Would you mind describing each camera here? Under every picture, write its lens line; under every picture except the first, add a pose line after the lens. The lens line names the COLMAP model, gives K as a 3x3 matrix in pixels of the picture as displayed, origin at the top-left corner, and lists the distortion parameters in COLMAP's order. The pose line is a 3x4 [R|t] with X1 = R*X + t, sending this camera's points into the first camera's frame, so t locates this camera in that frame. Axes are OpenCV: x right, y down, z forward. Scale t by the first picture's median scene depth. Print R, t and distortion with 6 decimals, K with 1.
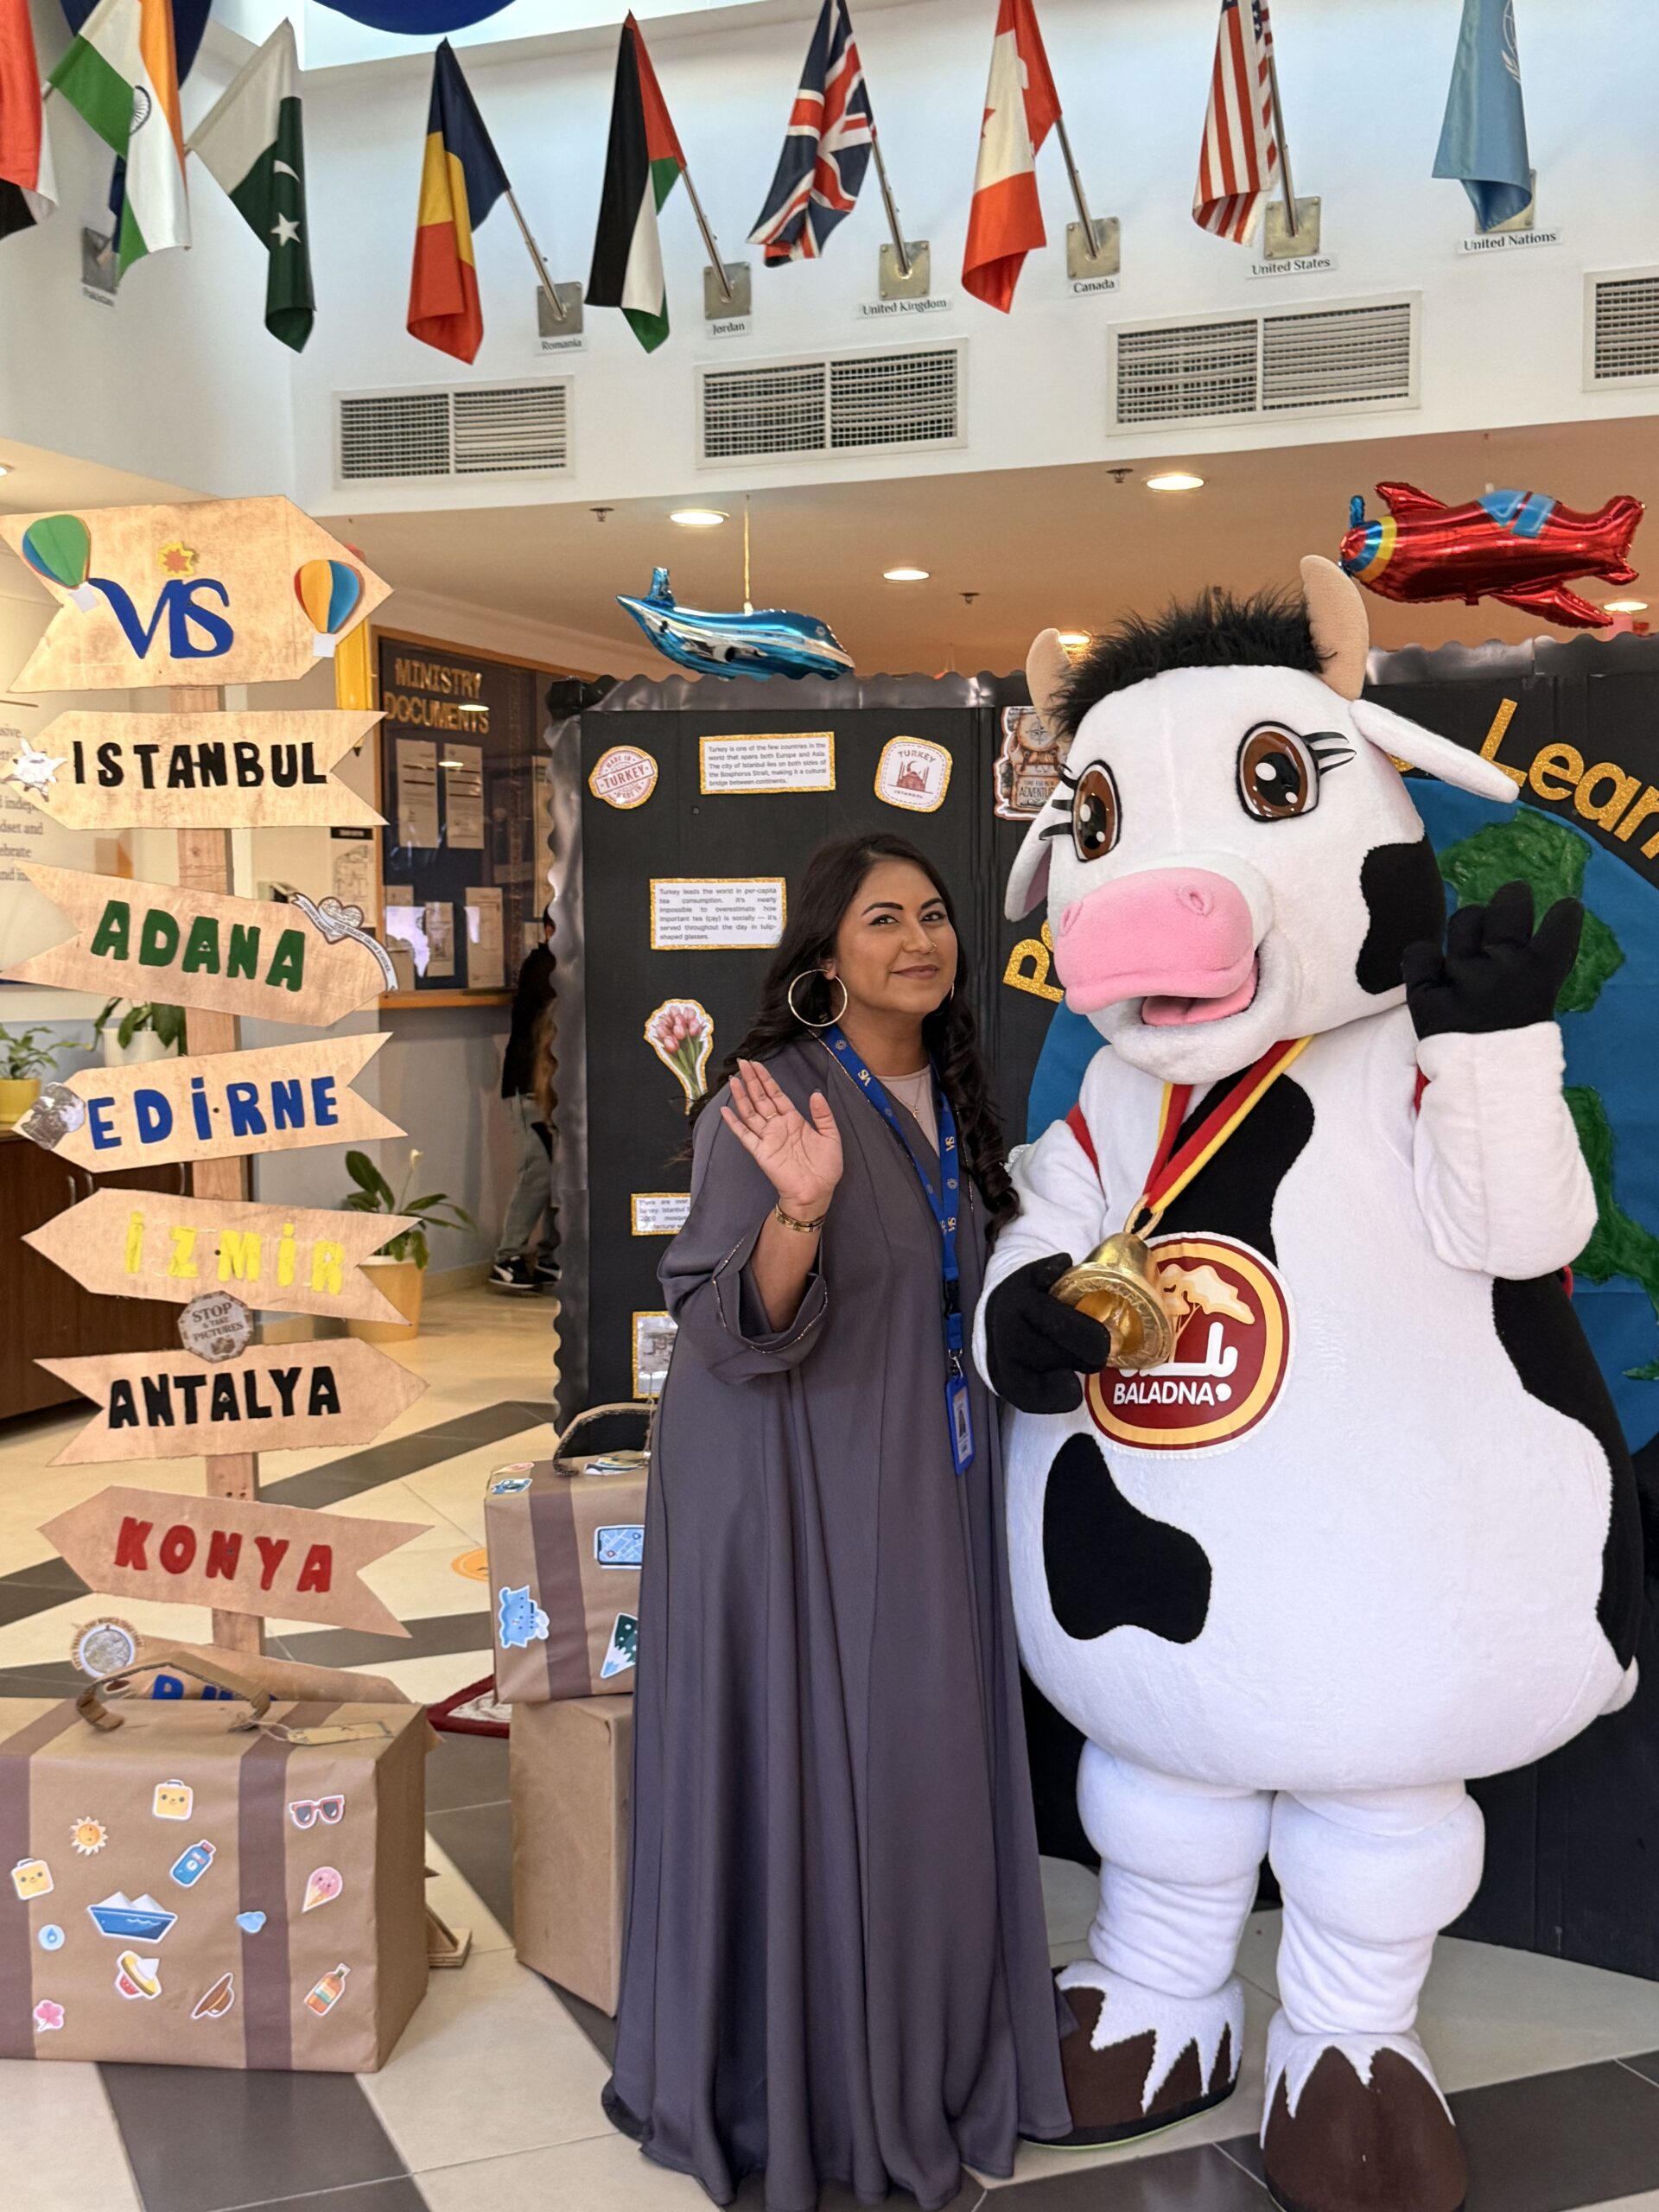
lens RADIAL K [[2475.0, 0, 777.1], [0, 2475.0, 1175.7], [0, 0, 1]] dist [0.041925, 0.000000]
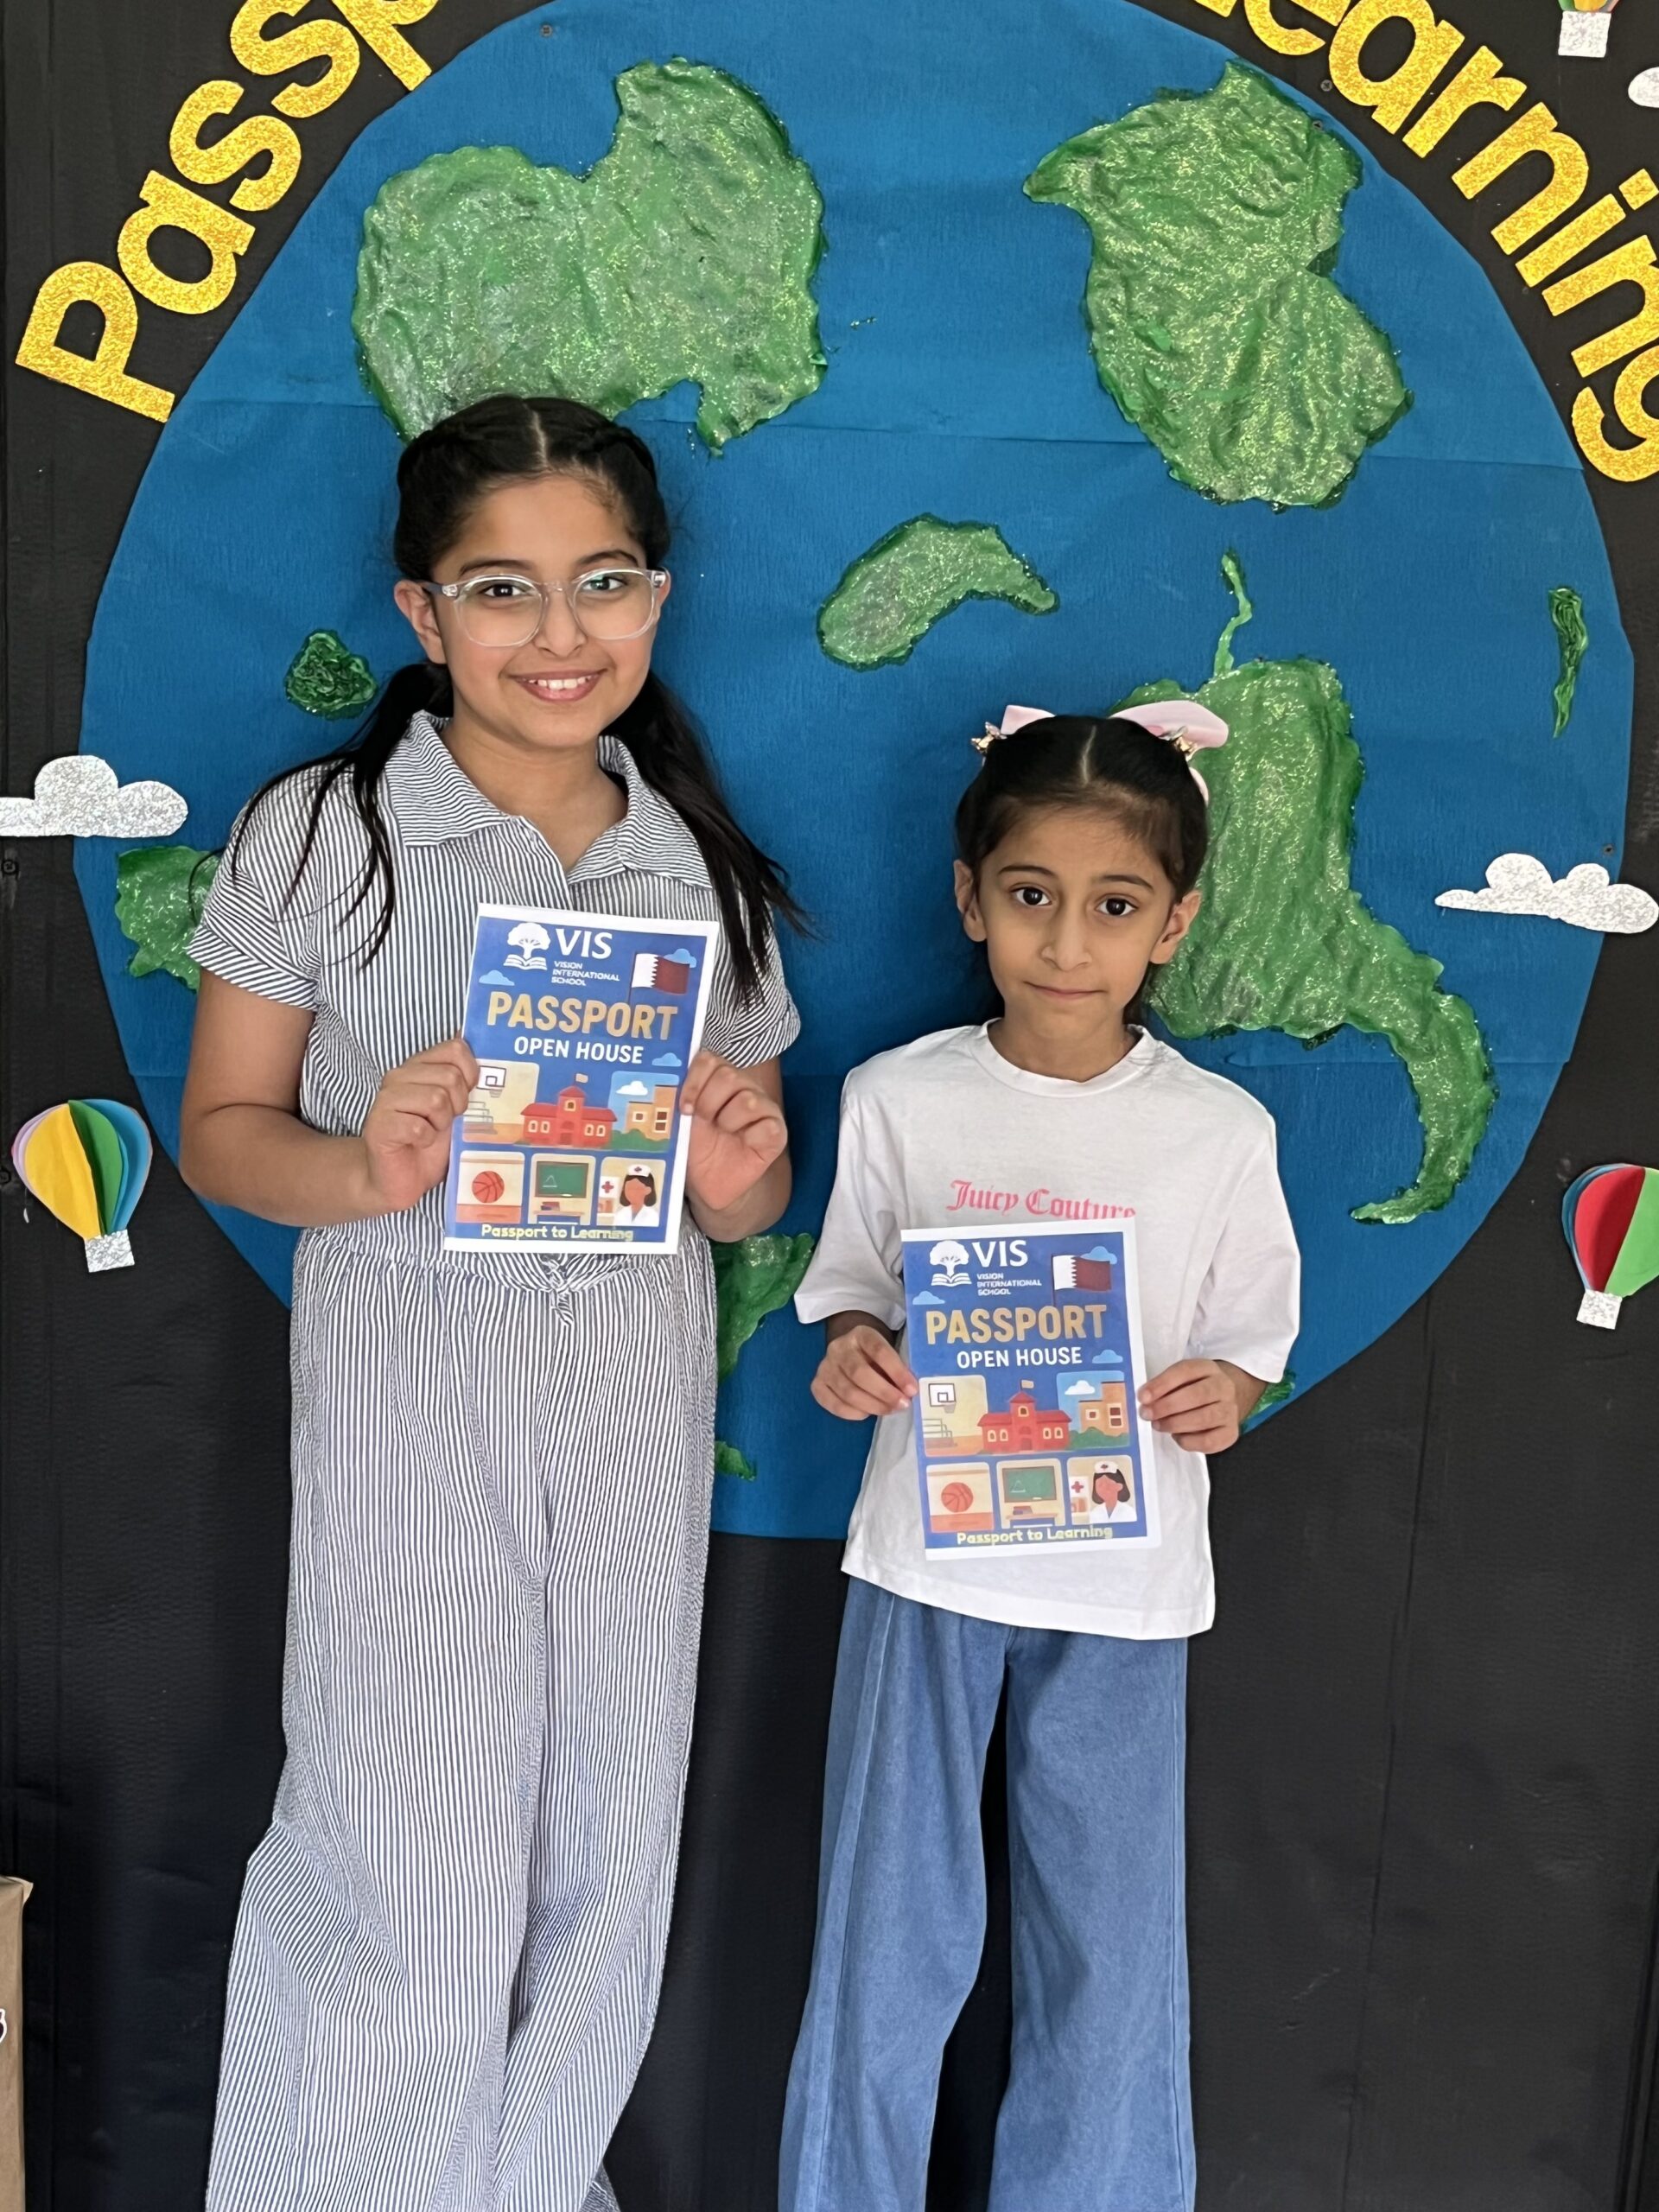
lens RADIAL K [[2523.9, 0, 844.2], [0, 2523.9, 1054.5], [0, 0, 1]] dist [-0.002477, 0.000000]
pose [[0.847058, -0.046925, 0.529425, -0.024721], [-0.019286, 0.992726, 0.118845, -0.015911], [-0.531150, -0.110878, 0.839991, 0.592811]]
